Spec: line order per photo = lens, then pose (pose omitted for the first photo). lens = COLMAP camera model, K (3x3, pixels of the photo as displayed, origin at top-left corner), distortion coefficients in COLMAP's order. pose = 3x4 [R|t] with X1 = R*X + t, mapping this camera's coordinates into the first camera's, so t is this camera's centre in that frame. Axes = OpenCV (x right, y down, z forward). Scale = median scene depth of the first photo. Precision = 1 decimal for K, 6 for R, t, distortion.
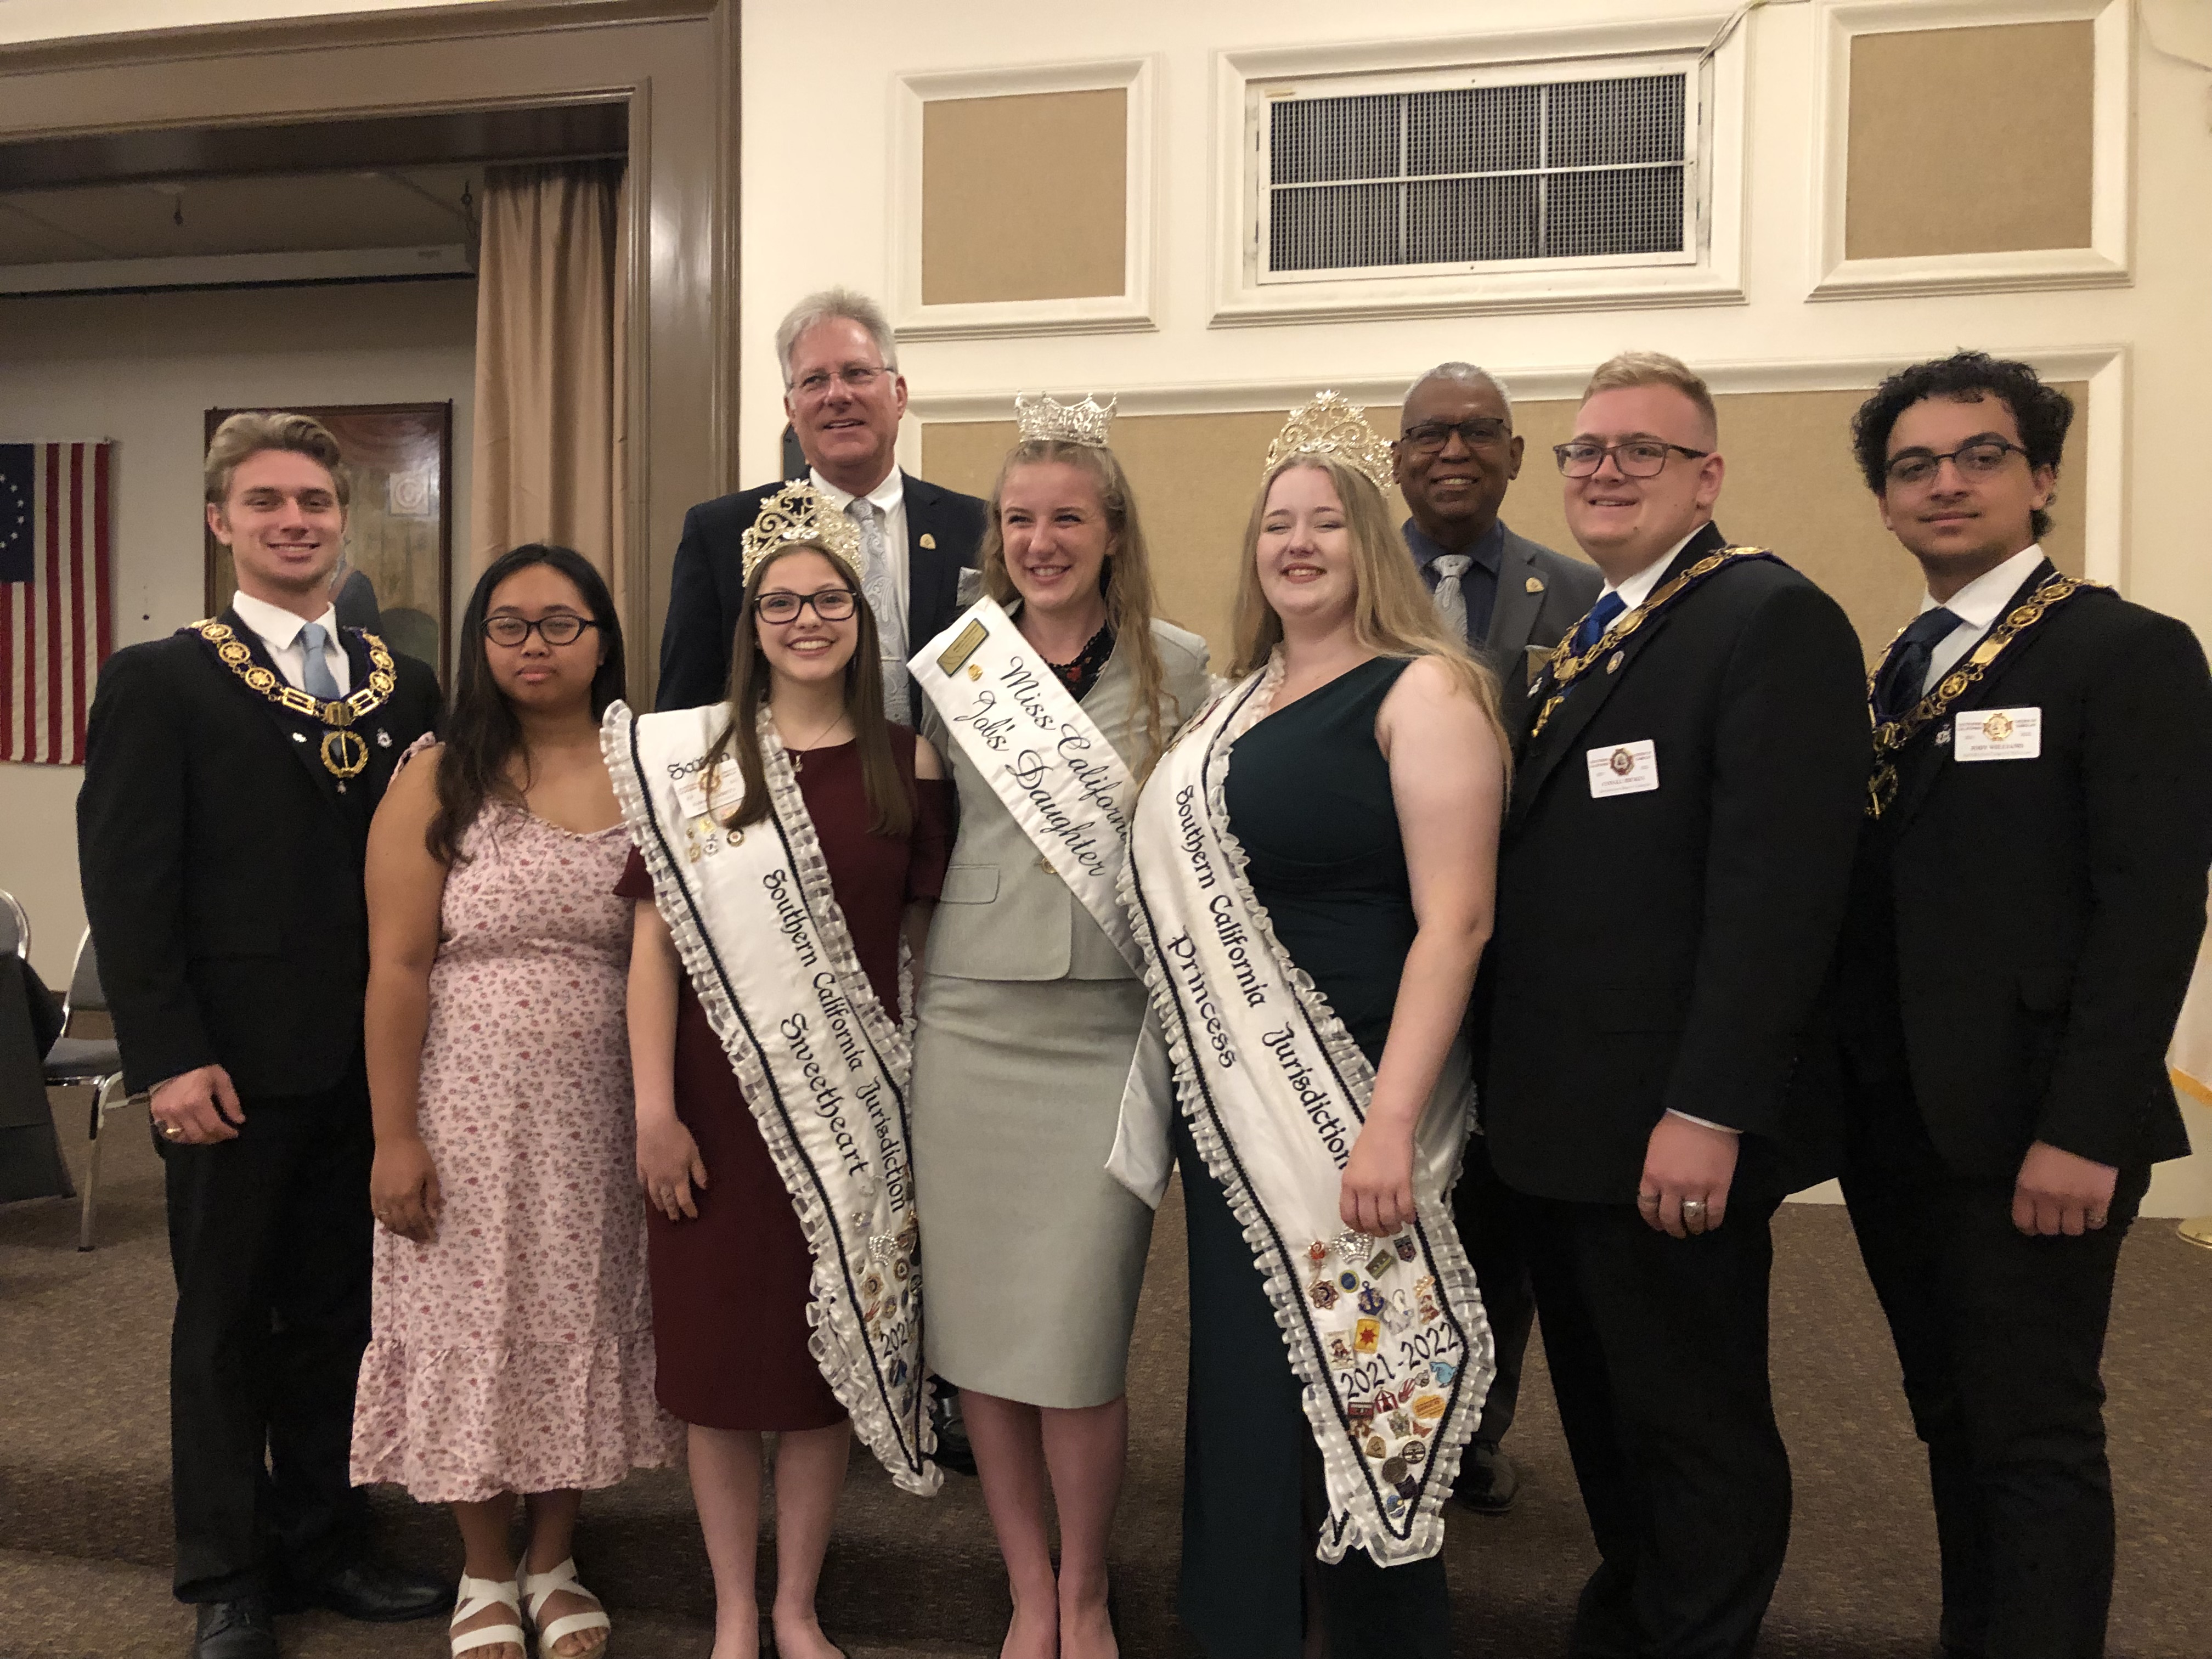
lens RADIAL K [[1827.0, 0, 1092.5], [0, 1827.0, 814.2], [0, 0, 1]] dist [0.014815, 0.007560]
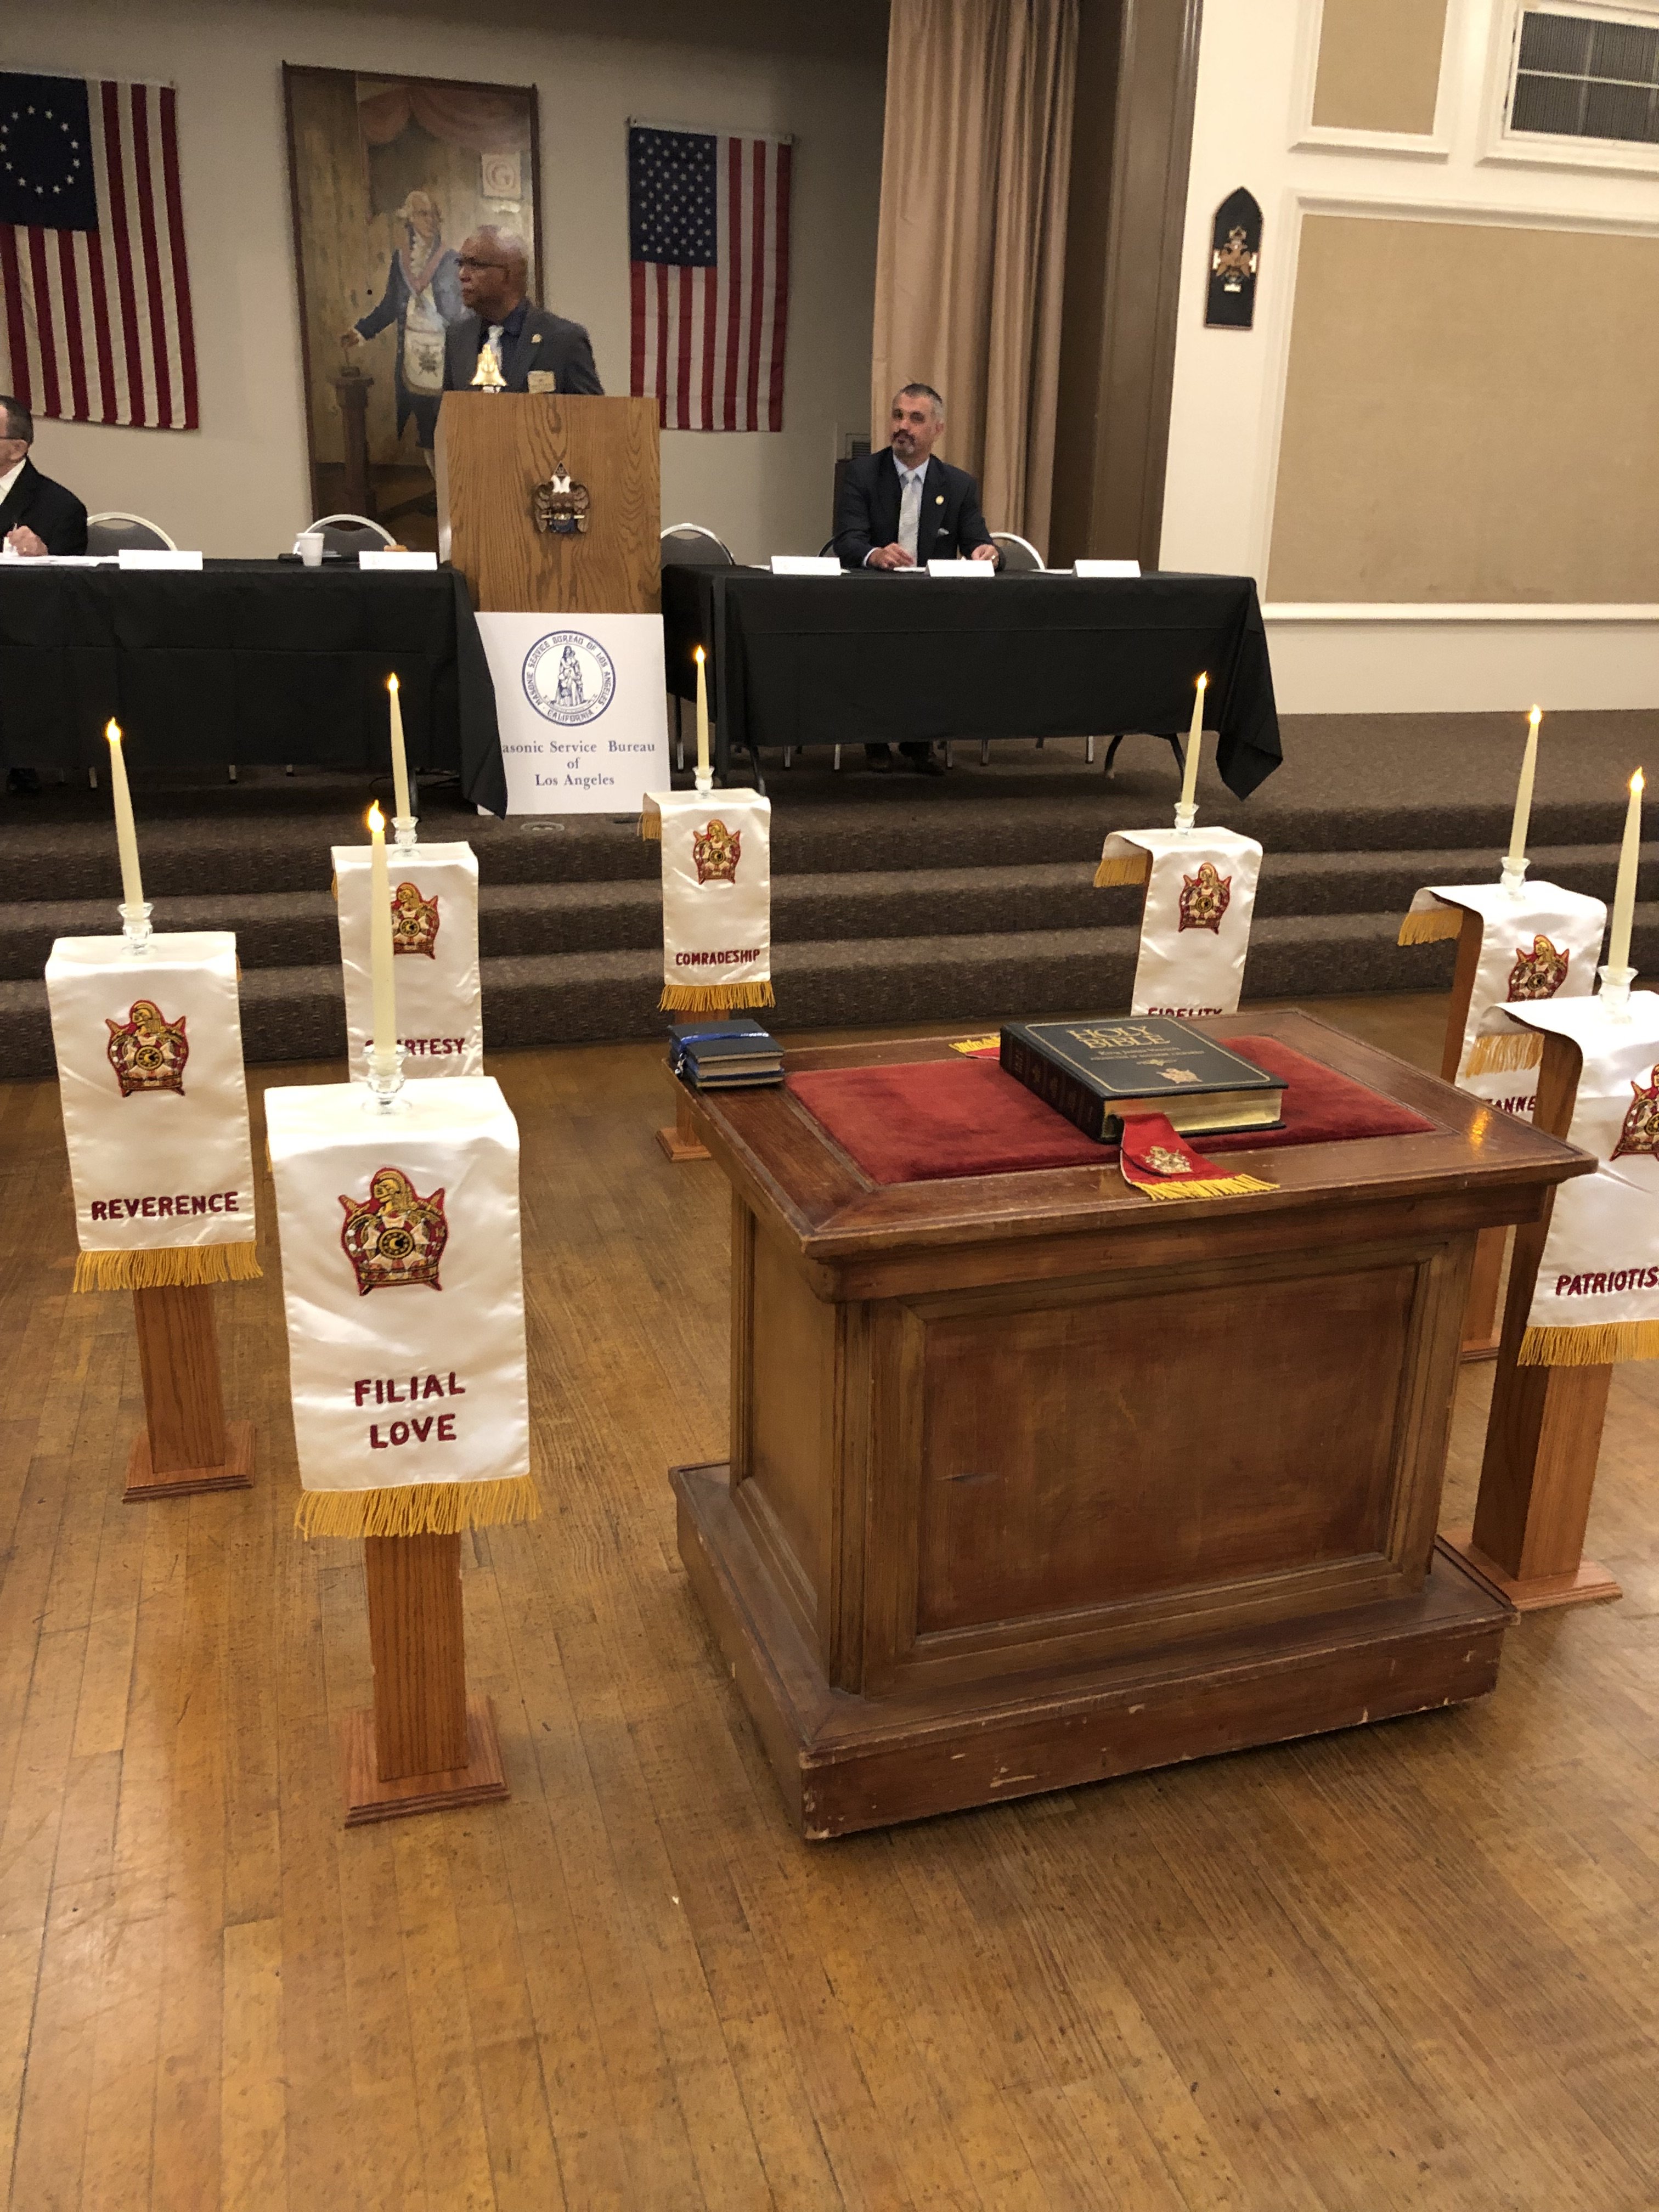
lens RADIAL K [[1827.0, 0, 827.2], [0, 1827.0, 1122.0], [0, 0, 1]] dist [0.014815, 0.007560]
pose [[0.881658, -0.142733, 0.449785, -1.292326], [-0.010841, 0.946780, 0.321698, 0.012137], [-0.471764, -0.288504, 0.833189, -0.308852]]
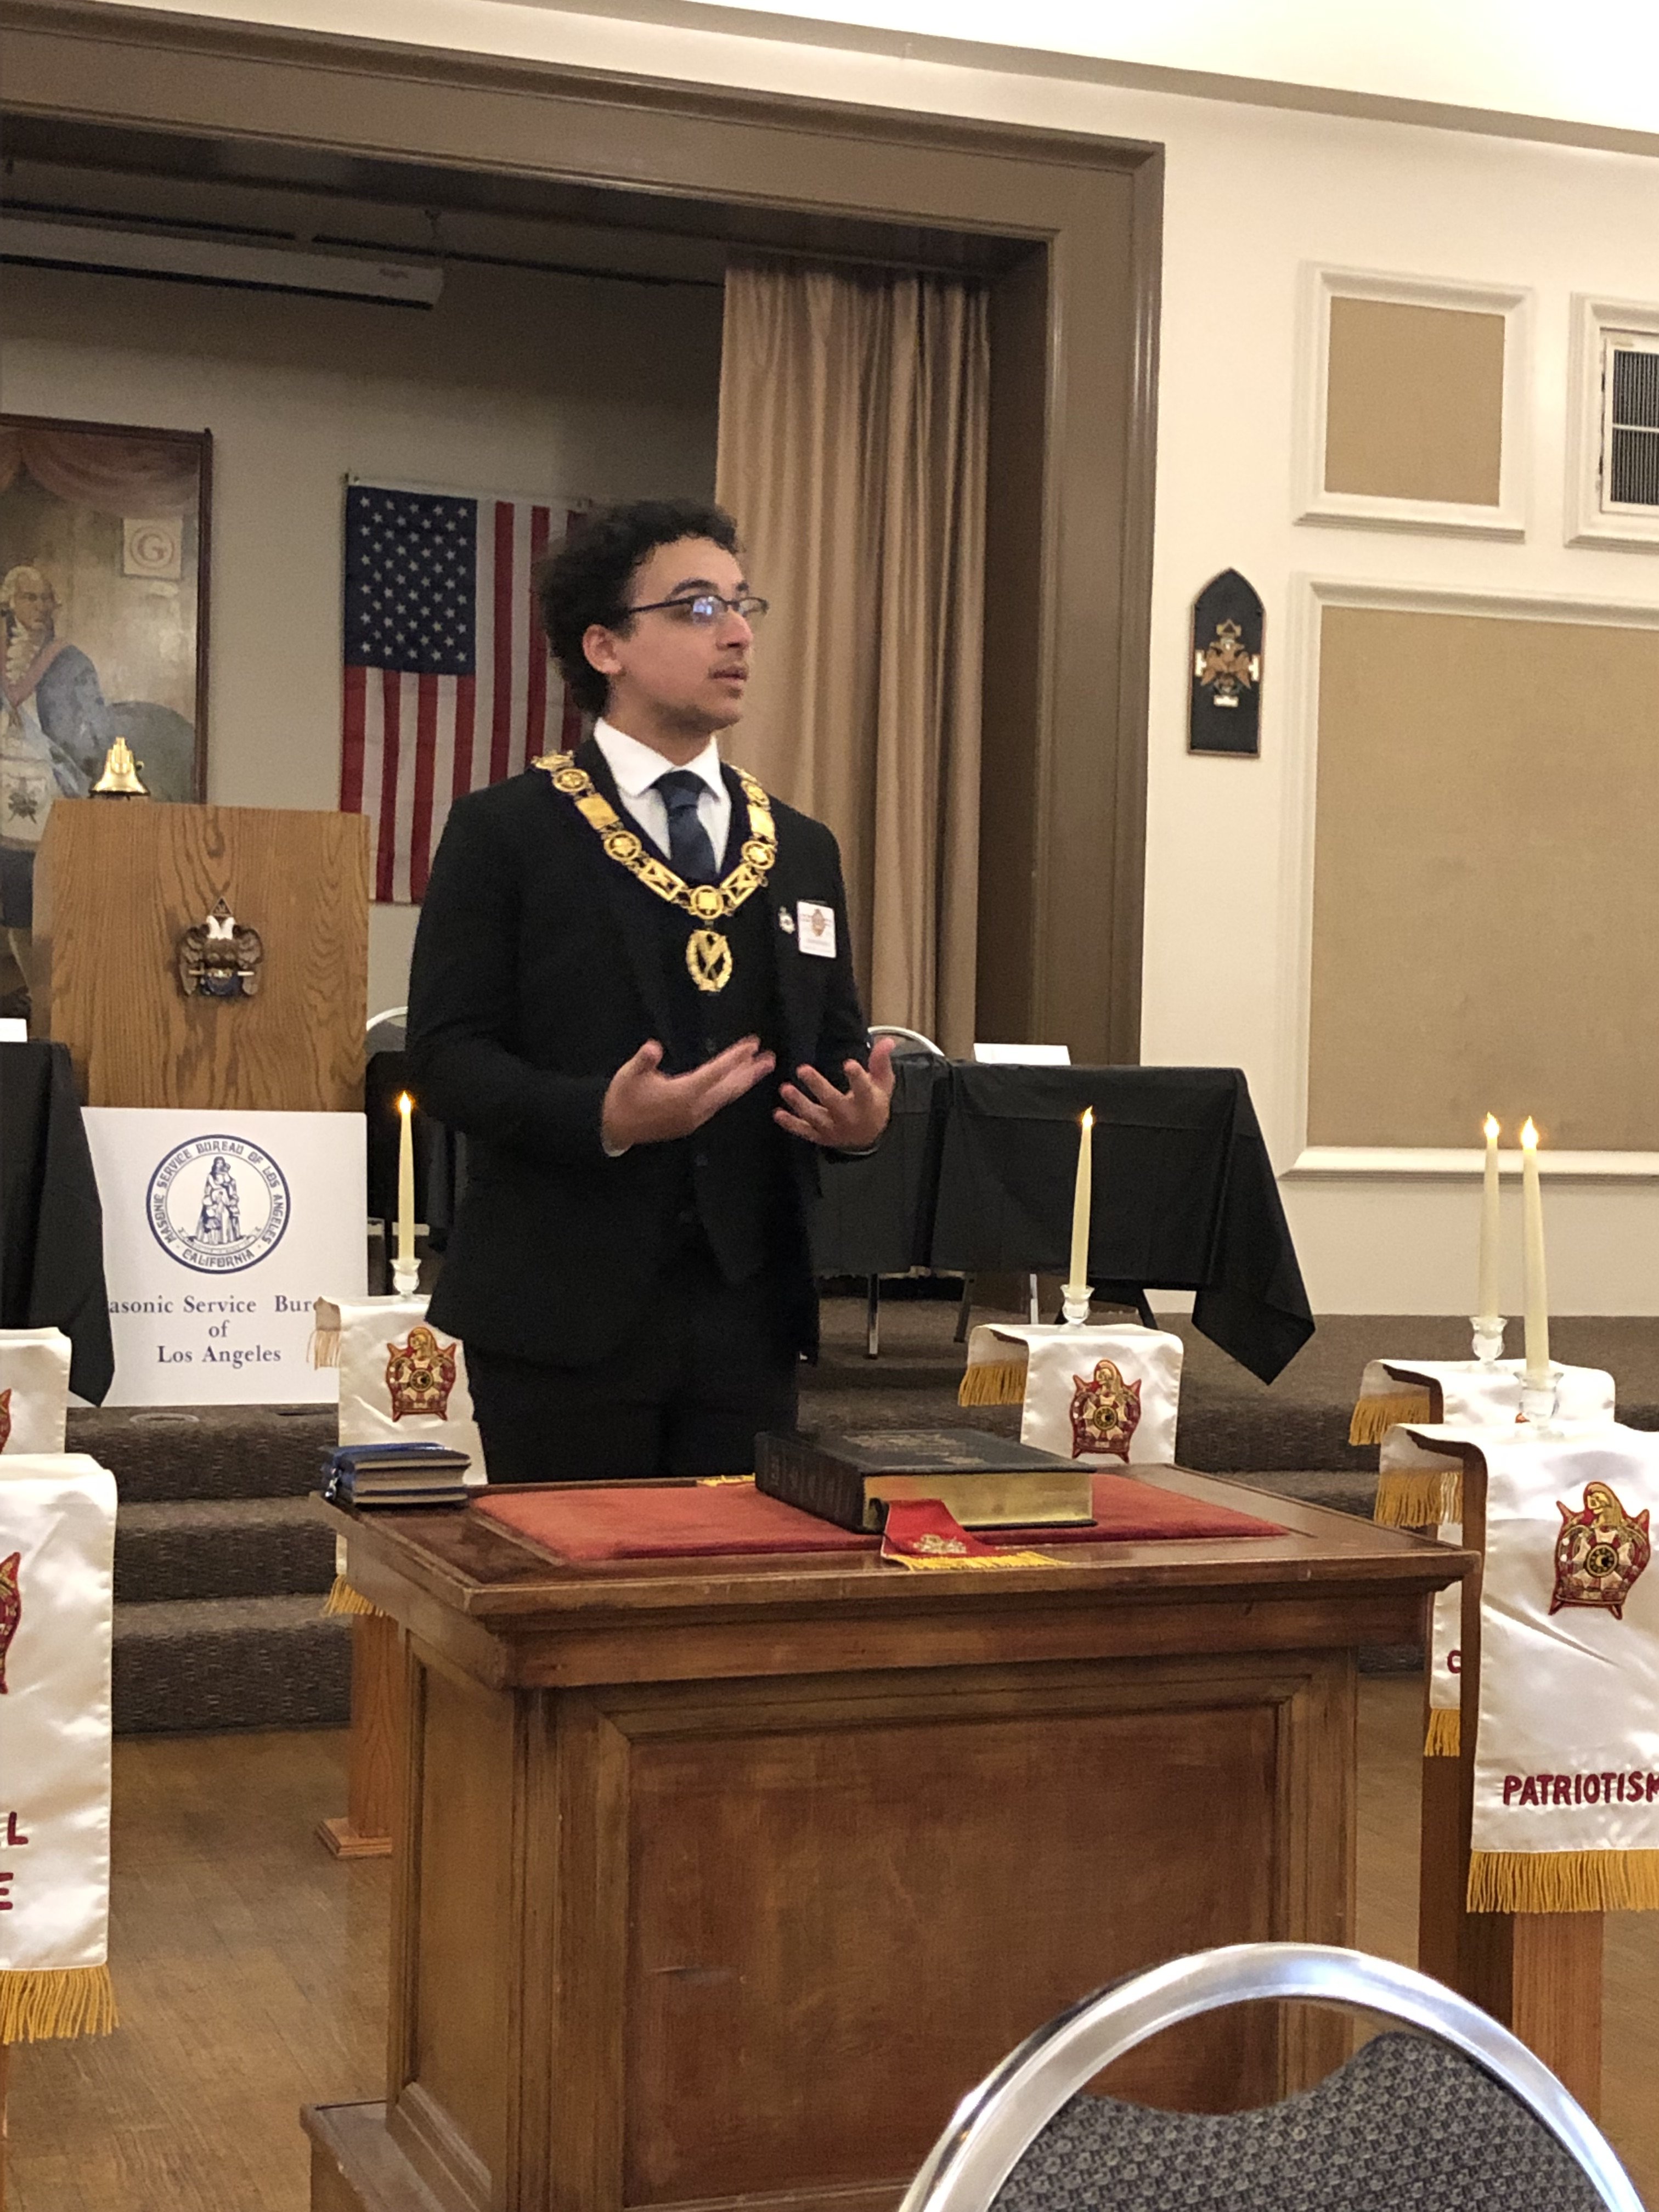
lens RADIAL K [[3236.9, 0, 843.7], [0, 3236.9, 1087.8], [0, 0, 1]] dist [0.098756, 0.000000]
pose [[0.856172, 0.008958, 0.516614, -1.350636], [-0.012423, 0.999918, 0.003250, 0.061404], [-0.516542, -0.009201, 0.856212, -0.474208]]
